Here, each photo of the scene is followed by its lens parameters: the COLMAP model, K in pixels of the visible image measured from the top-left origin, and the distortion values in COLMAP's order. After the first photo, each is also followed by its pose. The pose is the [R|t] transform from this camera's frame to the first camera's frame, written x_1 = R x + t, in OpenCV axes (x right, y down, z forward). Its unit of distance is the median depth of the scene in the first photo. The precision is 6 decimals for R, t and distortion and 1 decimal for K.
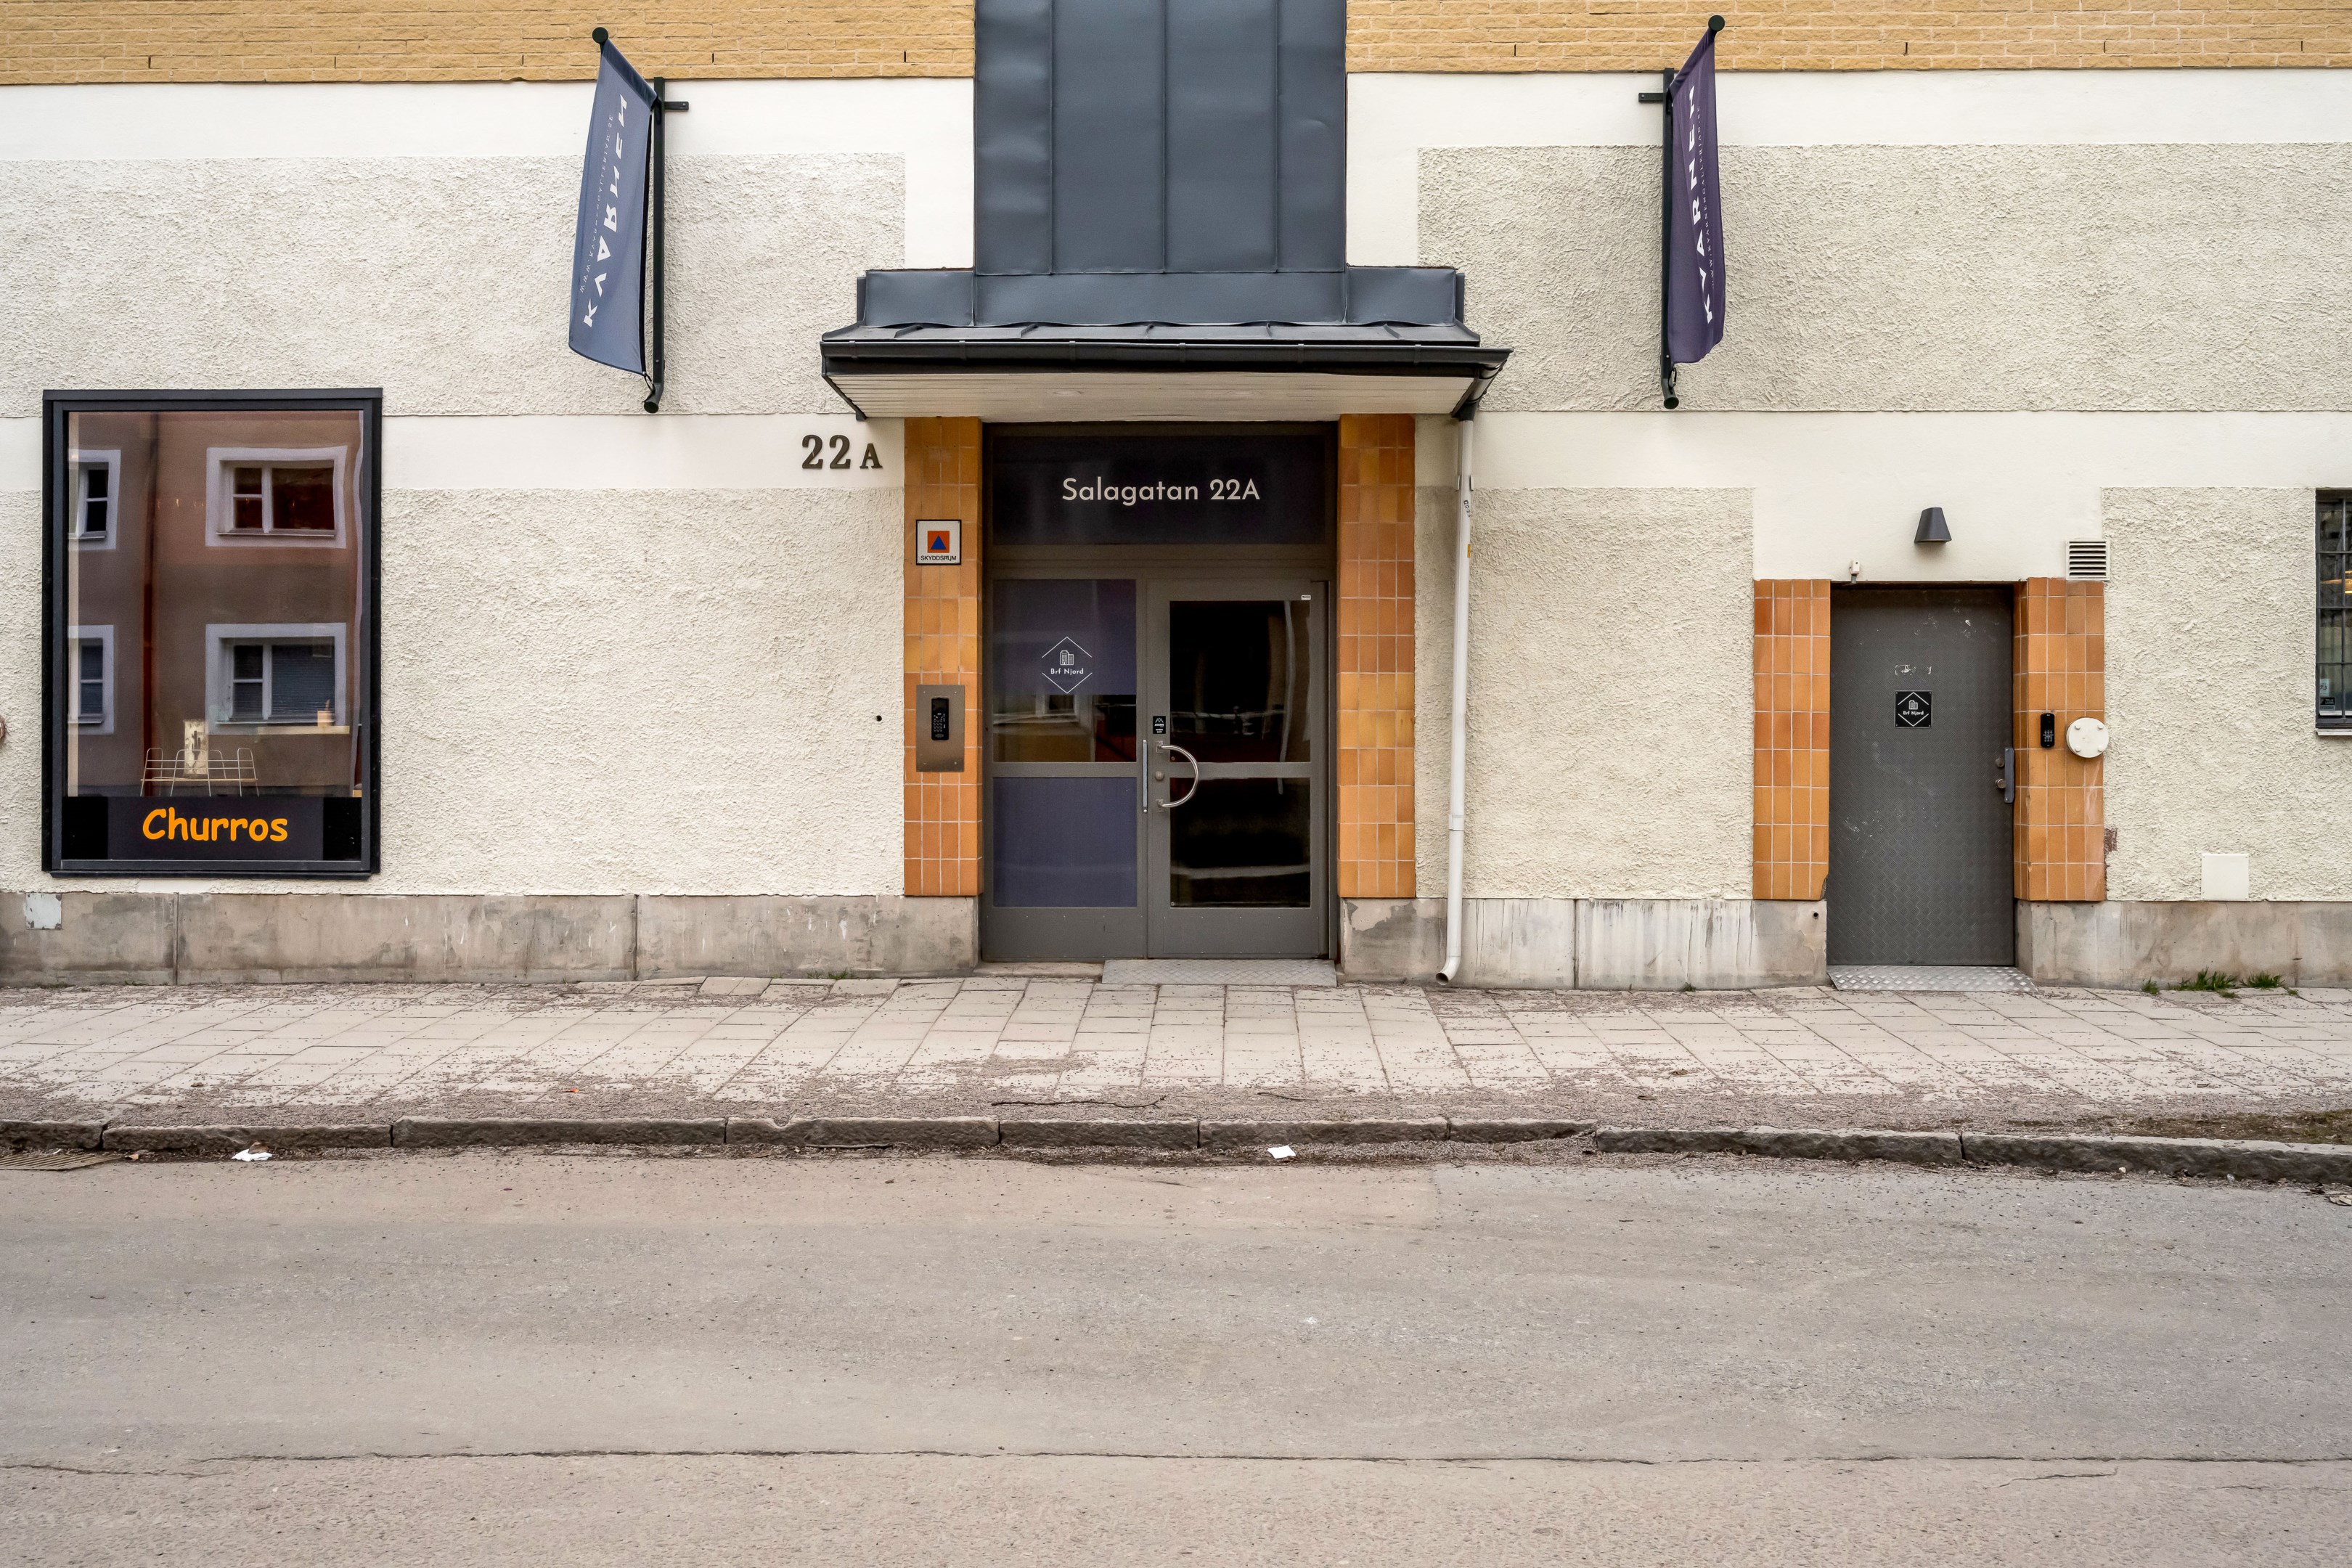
lens RADIAL K [[1942.9, 0, 1175.0], [0, 1942.9, 788.3], [0, 0, 1]] dist [-0.000084, -0.001856]
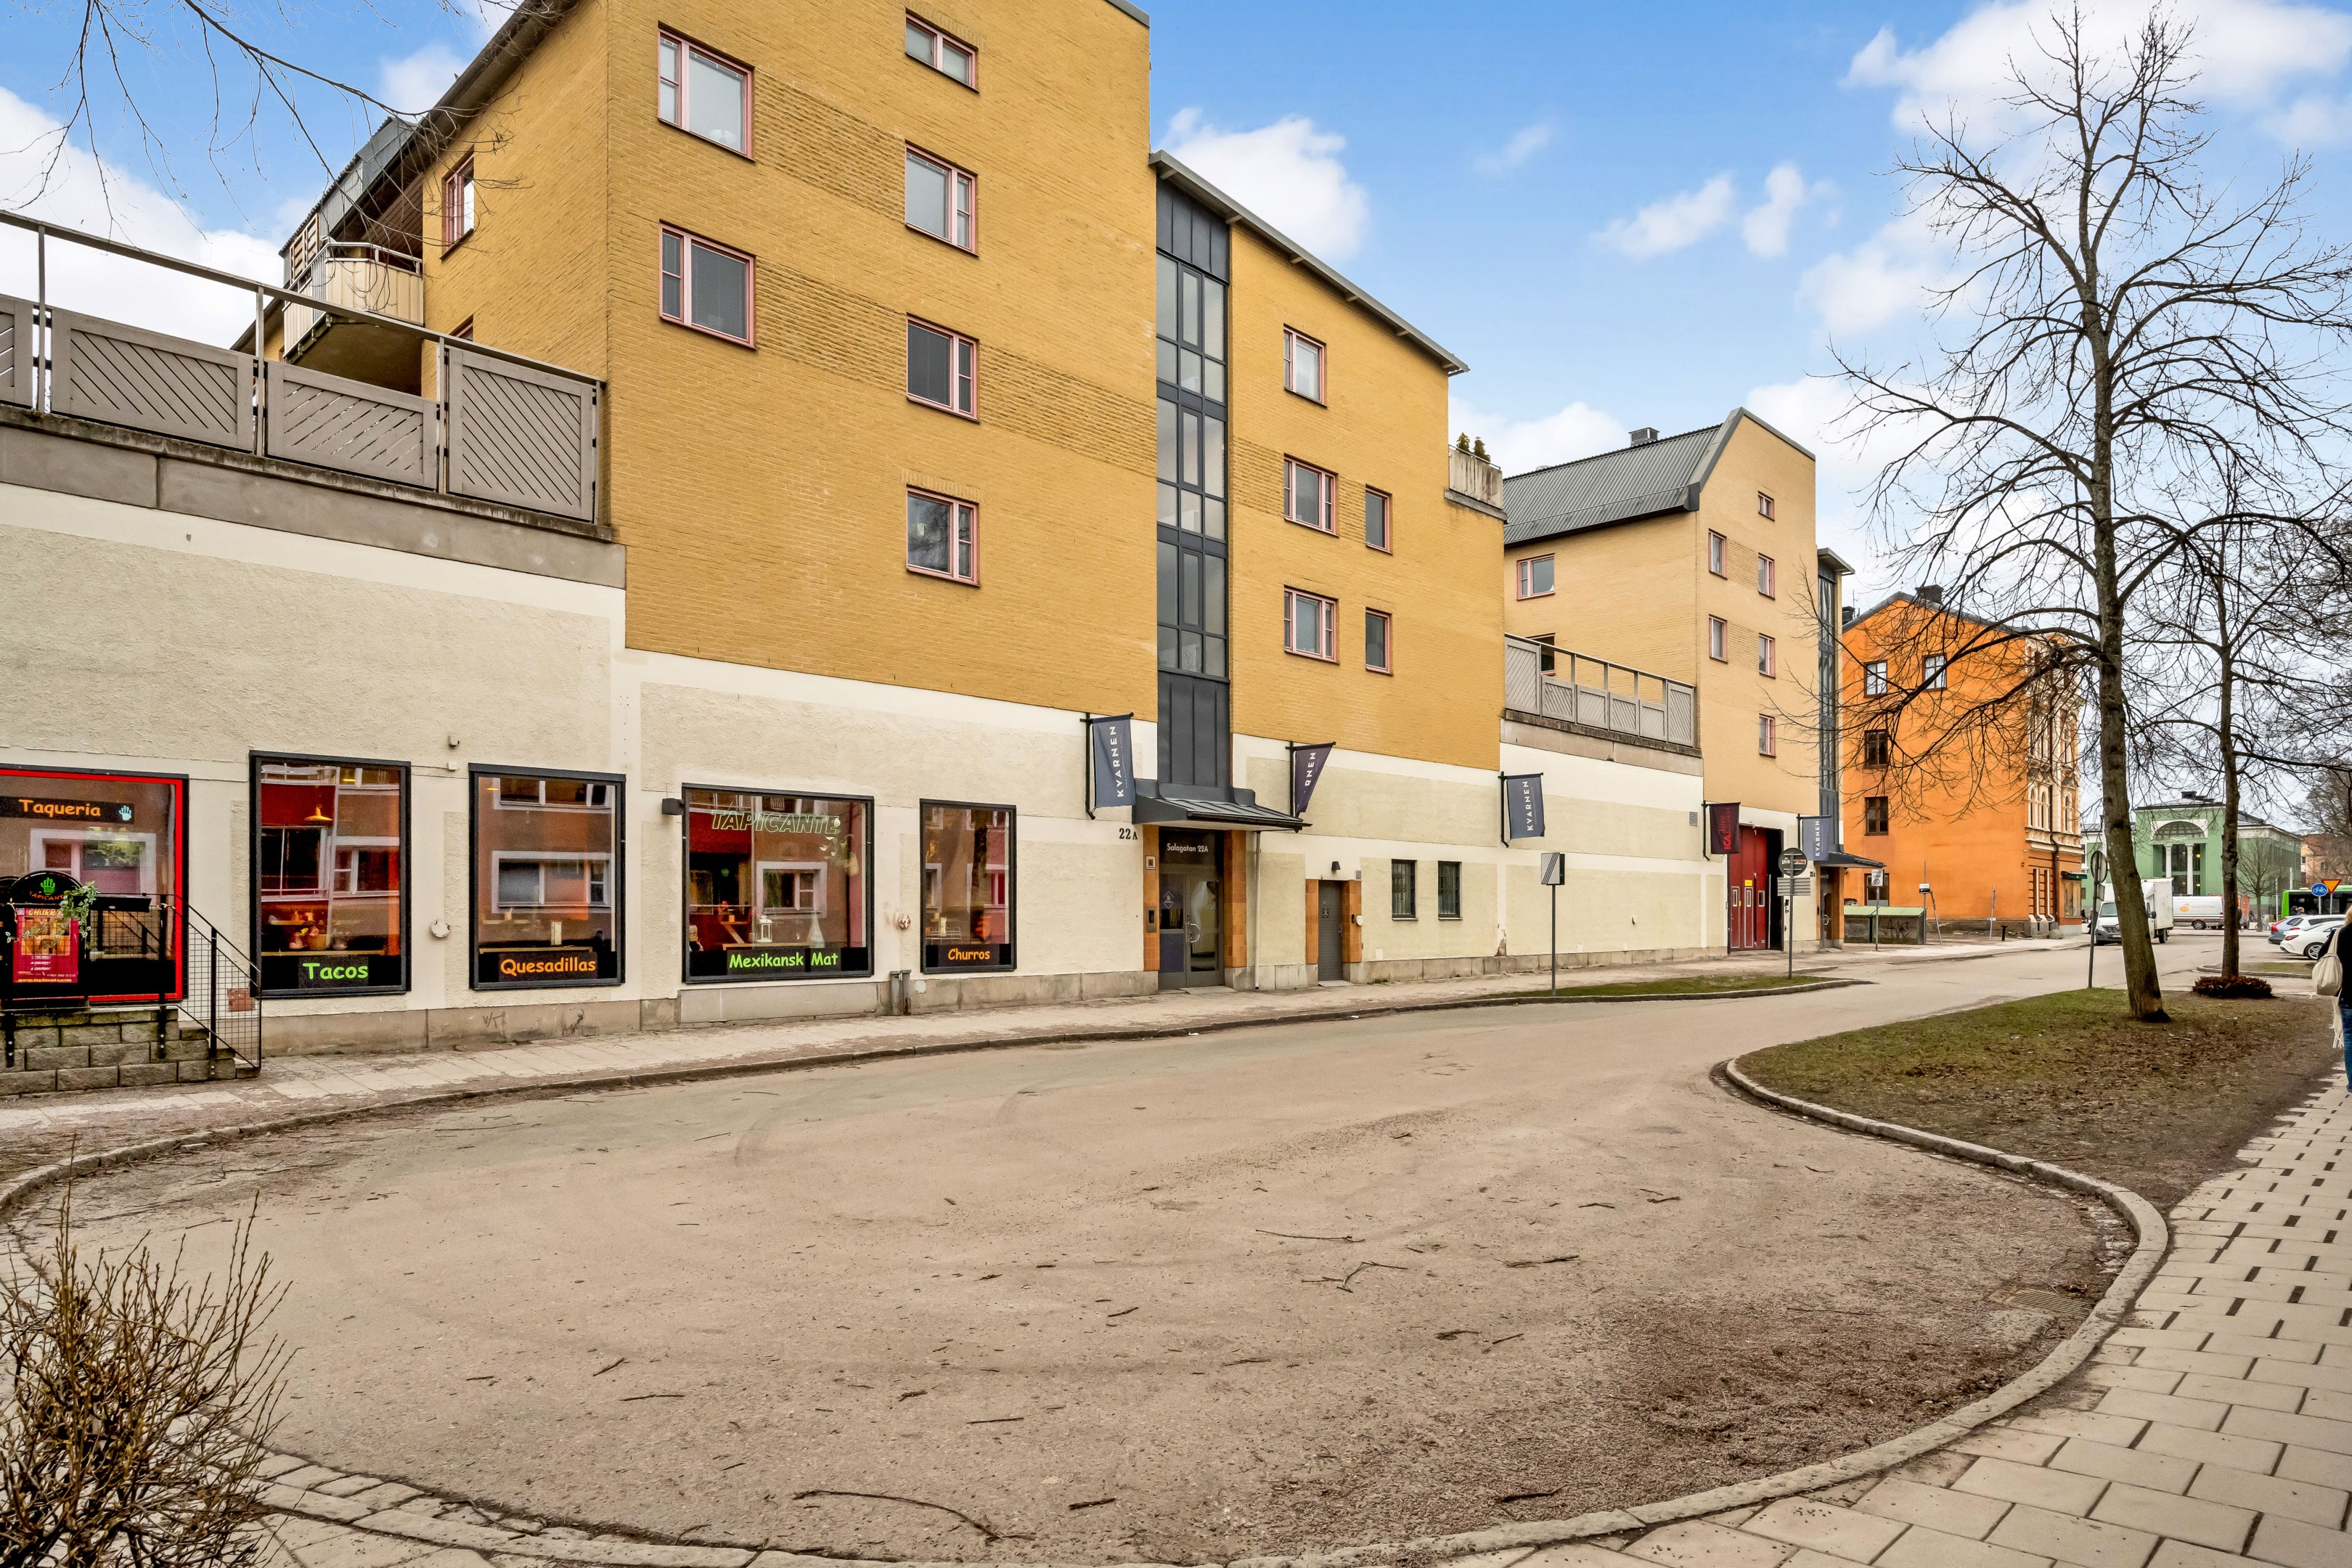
lens RADIAL K [[1387.3, 0, 1197.3], [0, 1387.3, 911.4], [0, 0, 1]] dist [0.000579, -0.000012]
pose [[0.666905, -0.000744, 0.745142, -1.815913], [0.006574, 0.999966, -0.004885, -0.032501], [-0.745114, 0.008156, 0.666887, -0.622433]]
